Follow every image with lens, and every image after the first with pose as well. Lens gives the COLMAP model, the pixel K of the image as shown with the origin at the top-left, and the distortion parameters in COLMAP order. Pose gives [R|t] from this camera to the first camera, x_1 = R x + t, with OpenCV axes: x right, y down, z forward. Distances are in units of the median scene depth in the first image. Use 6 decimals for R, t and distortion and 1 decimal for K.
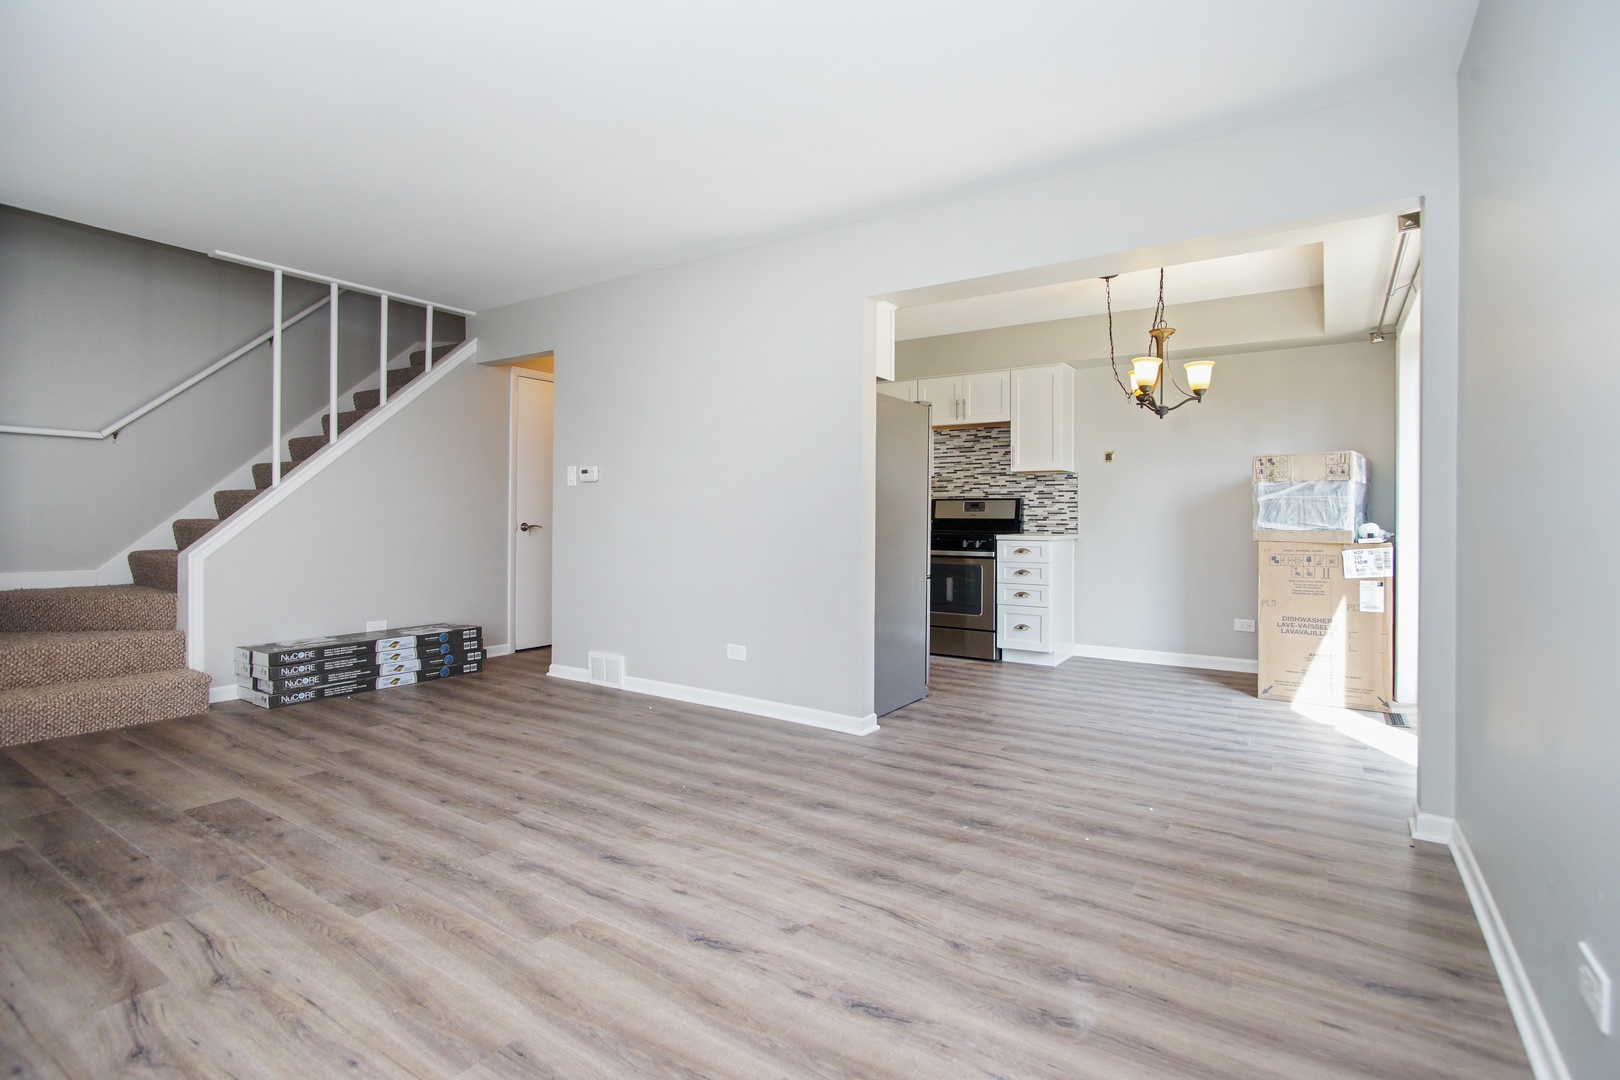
lens RADIAL K [[768.2, 0, 809.5], [0, 768.2, 531.9], [0, 0, 1]] dist [-0.001766, 0.007134]
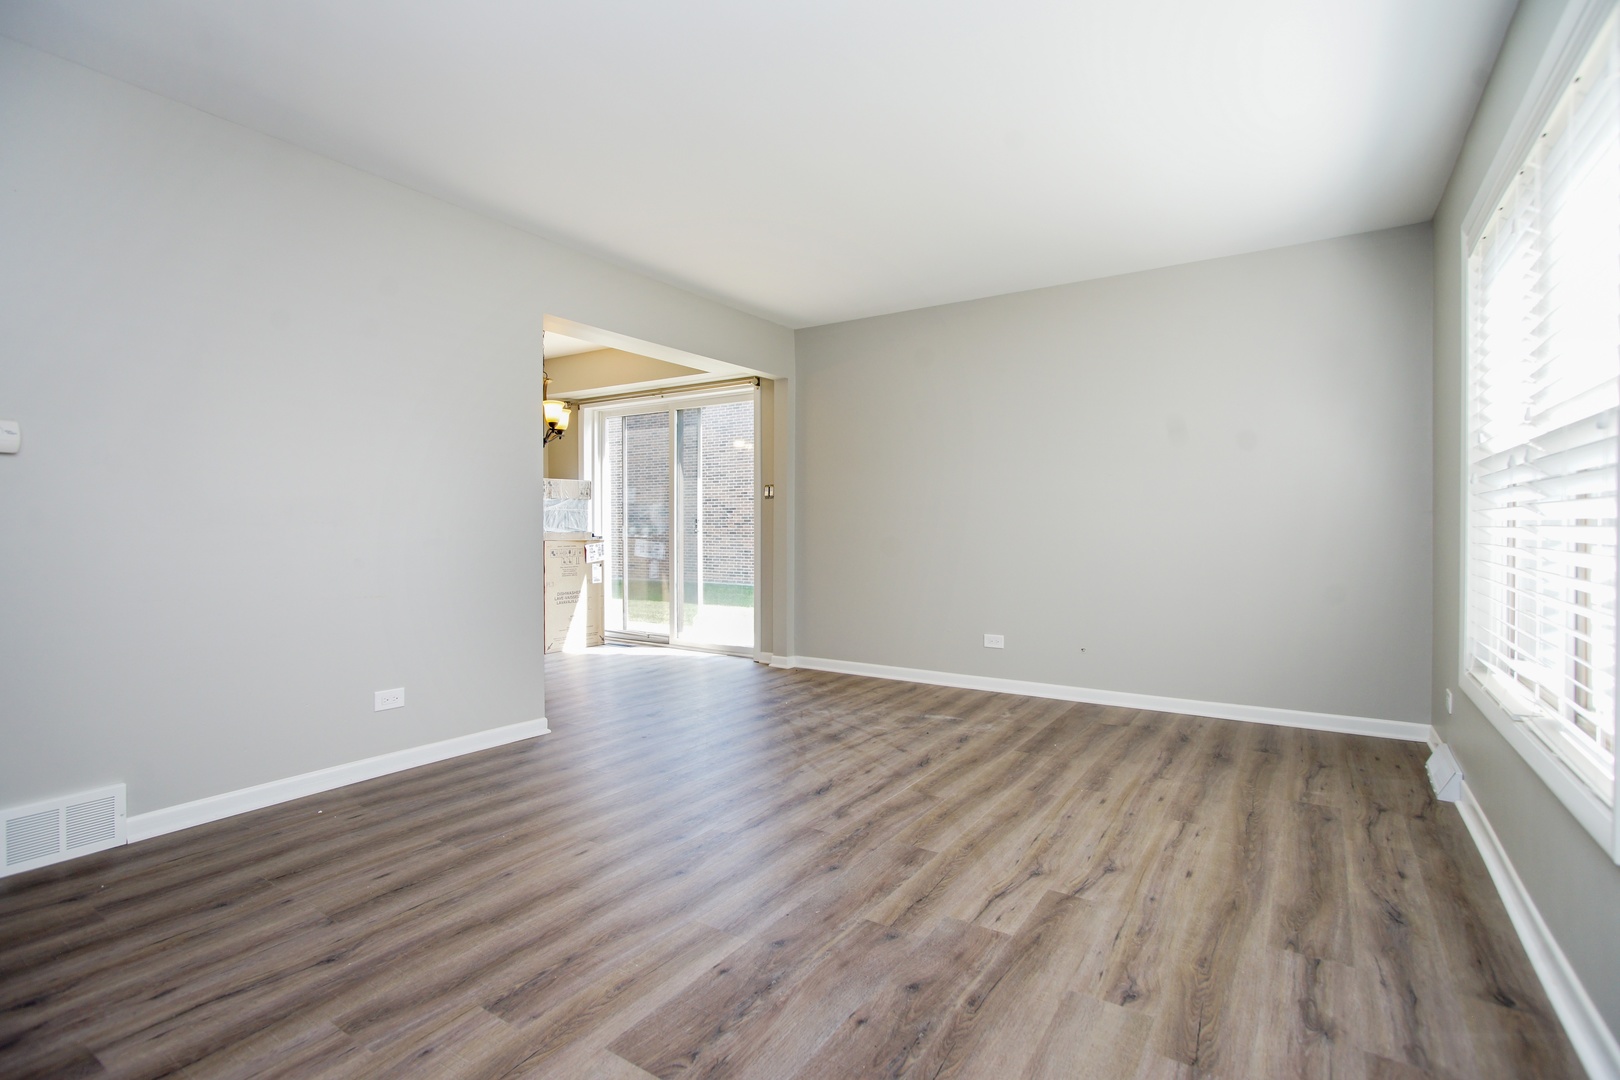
lens RADIAL K [[768.2, 0, 809.5], [0, 768.2, 531.9], [0, 0, 1]] dist [-0.001766, 0.007134]
pose [[-0.014281, -0.011700, 0.999830, -1.311898], [0.018834, 0.999751, 0.011968, -0.018478], [-0.999721, 0.019001, -0.014057, 0.884020]]
